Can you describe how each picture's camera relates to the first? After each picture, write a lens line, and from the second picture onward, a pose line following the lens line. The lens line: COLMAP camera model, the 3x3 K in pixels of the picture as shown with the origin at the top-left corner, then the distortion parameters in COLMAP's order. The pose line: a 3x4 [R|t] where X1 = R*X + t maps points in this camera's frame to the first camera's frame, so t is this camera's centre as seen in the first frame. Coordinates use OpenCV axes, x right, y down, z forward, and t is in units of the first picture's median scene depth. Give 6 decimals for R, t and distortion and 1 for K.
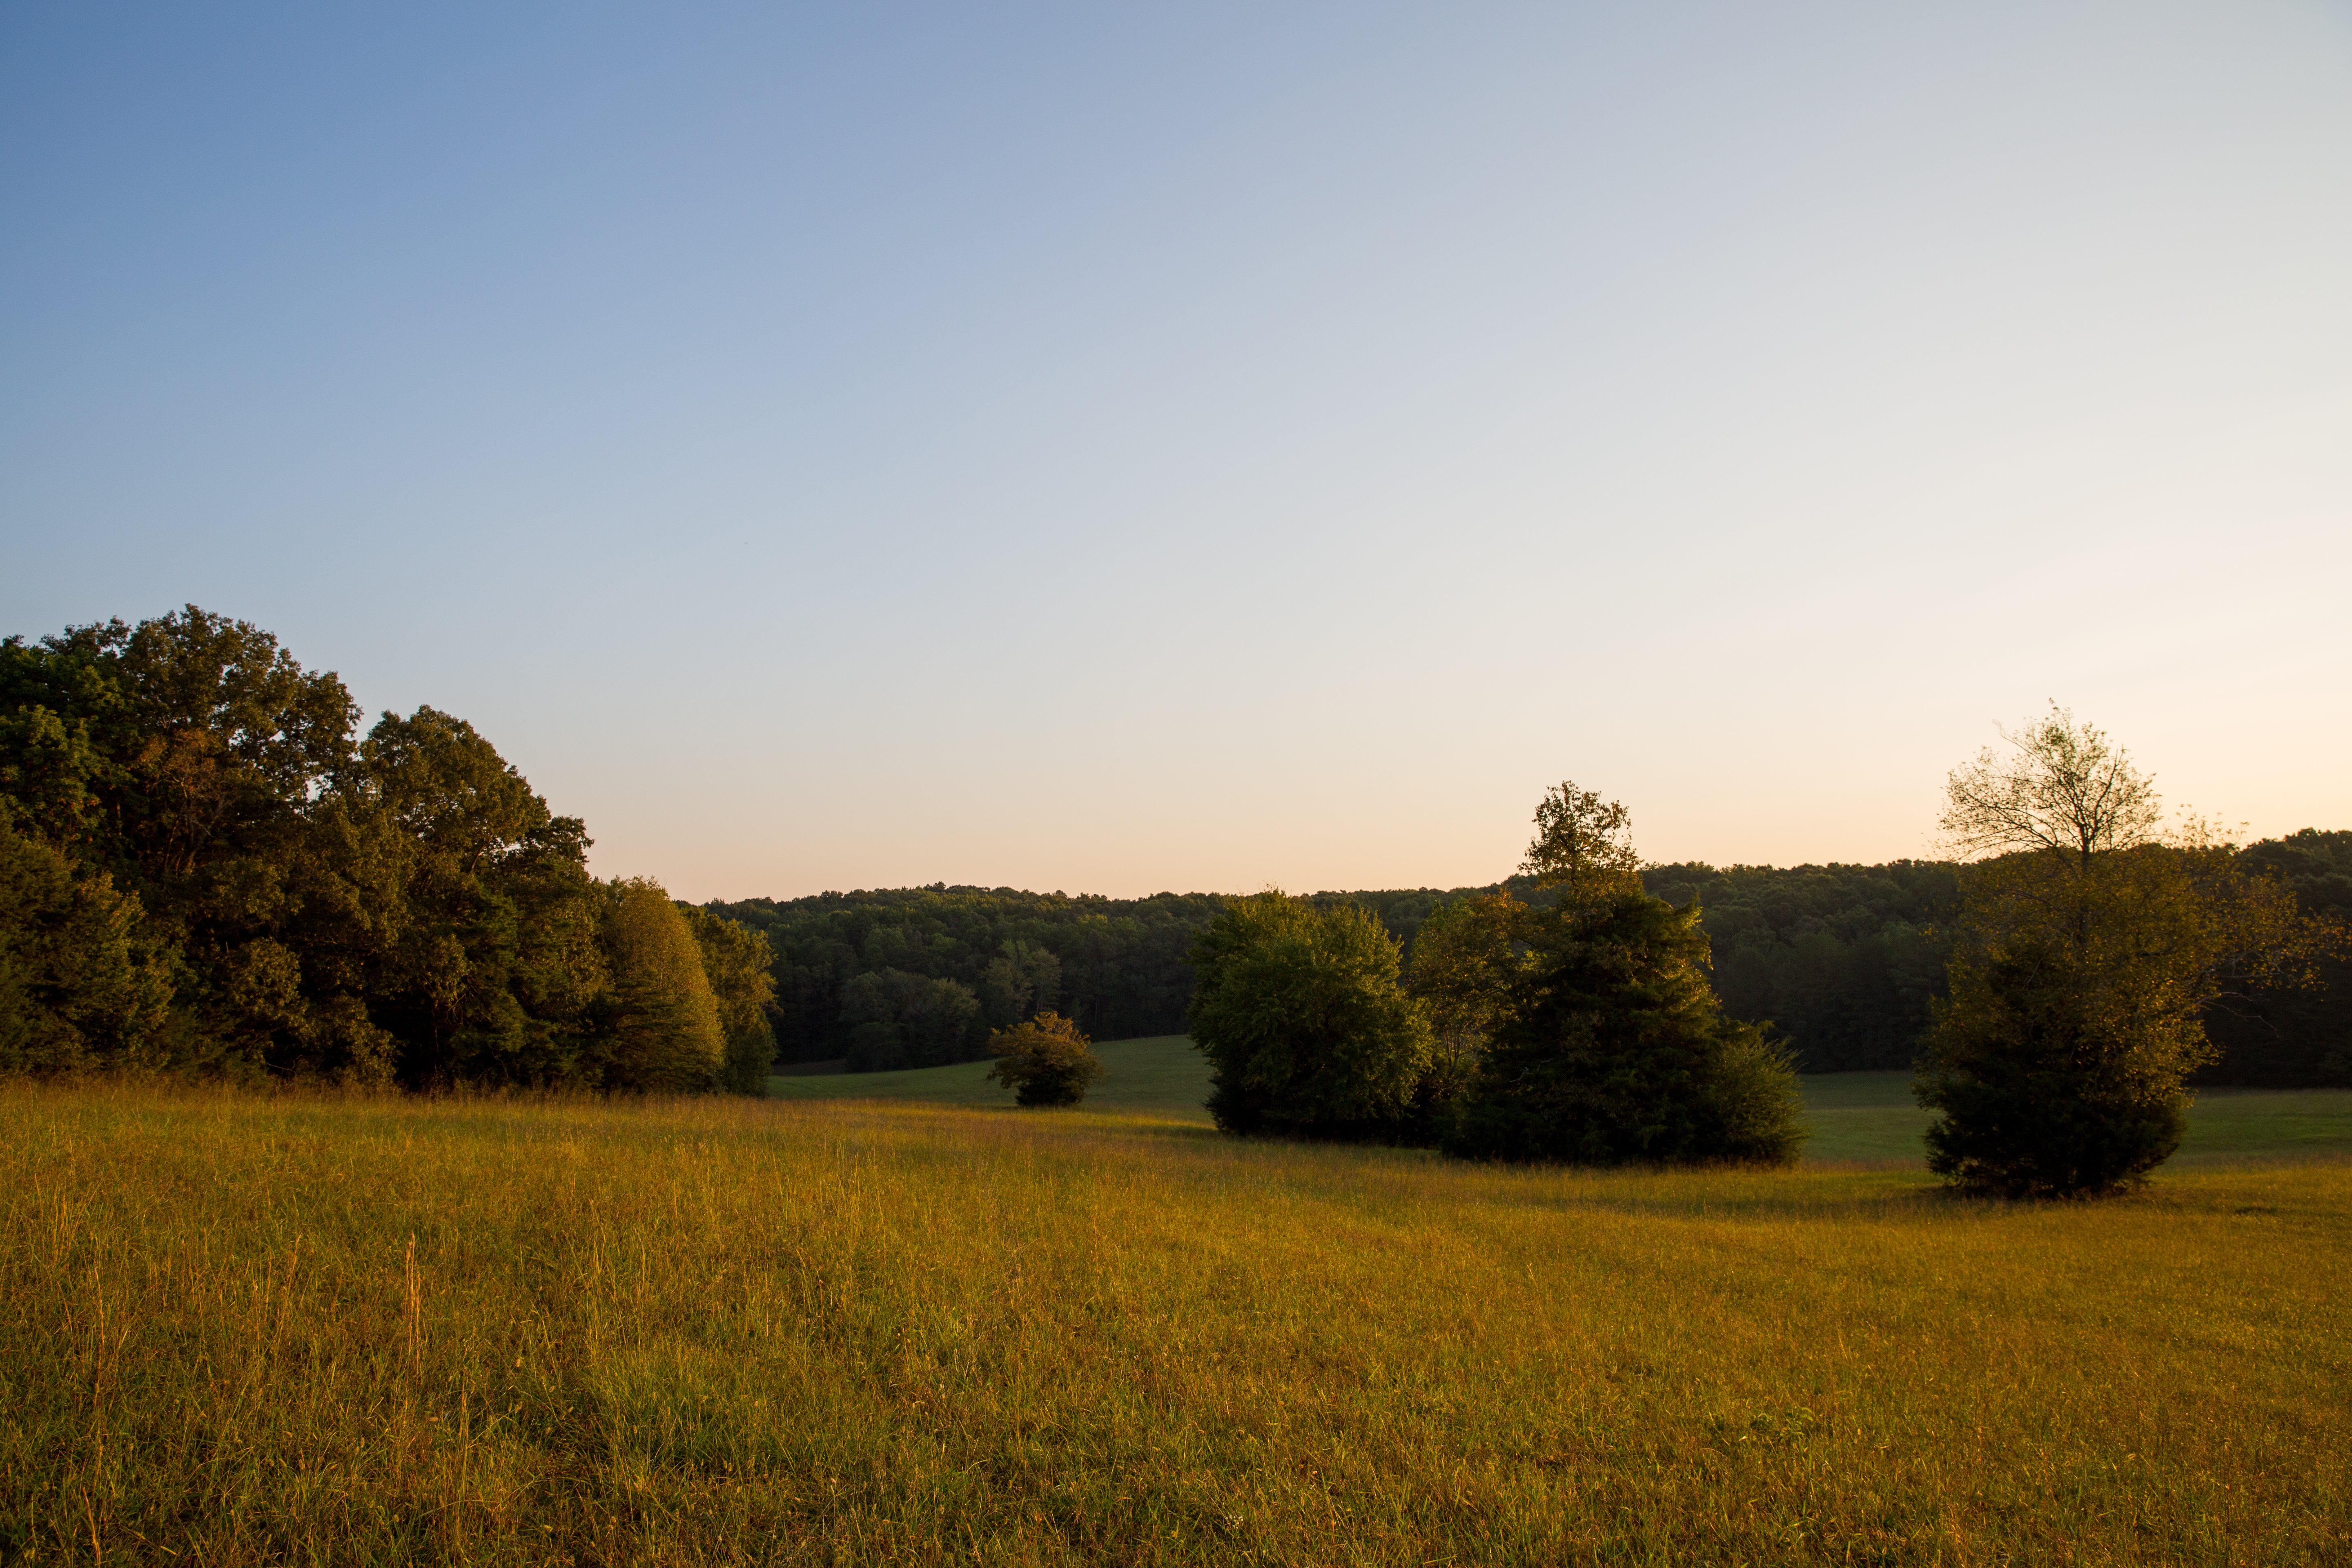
lens RADIAL K [[1634.3, 0, 1176.0], [0, 1634.3, 784.0], [0, 0, 1]] dist [-0.086201, 0.000334]
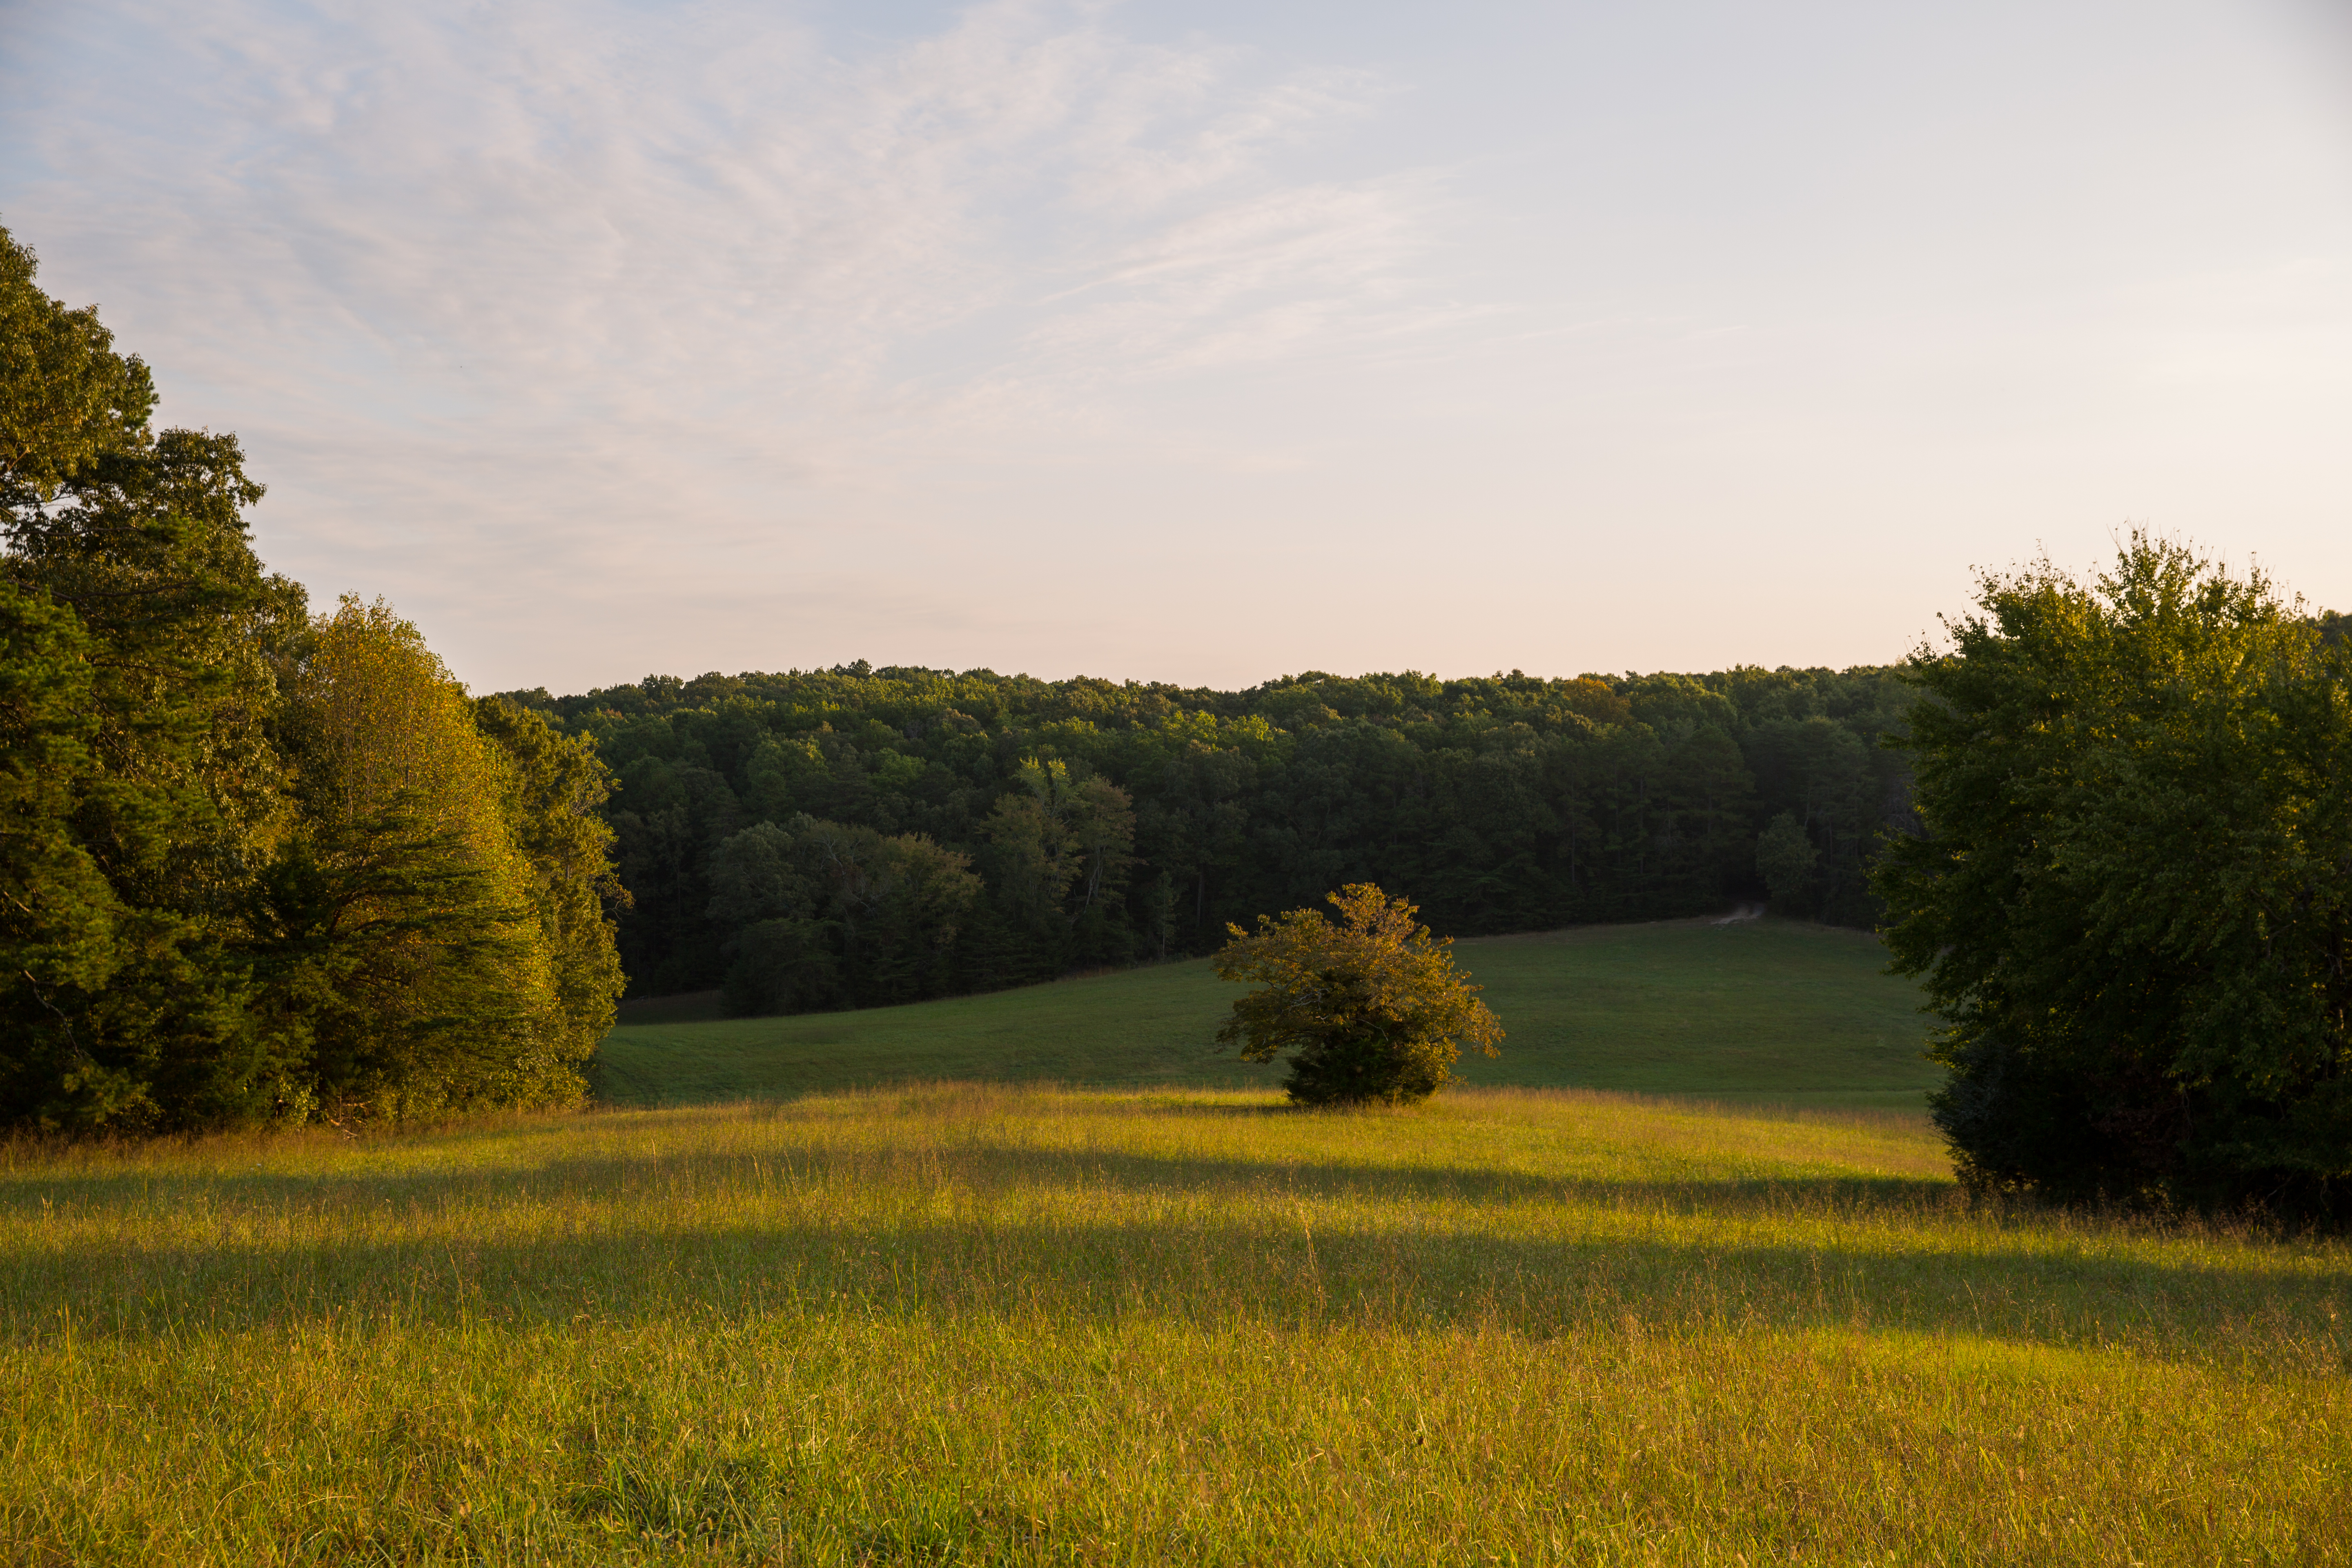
lens RADIAL K [[2899.8, 0, 1176.0], [0, 2899.8, 784.0], [0, 0, 1]] dist [0.093442, 0.003596]
pose [[0.999815, -0.000952, -0.019193, -0.042129], [0.002815, 0.995254, 0.097267, 0.014928], [0.019010, -0.097303, 0.995073, 0.092505]]
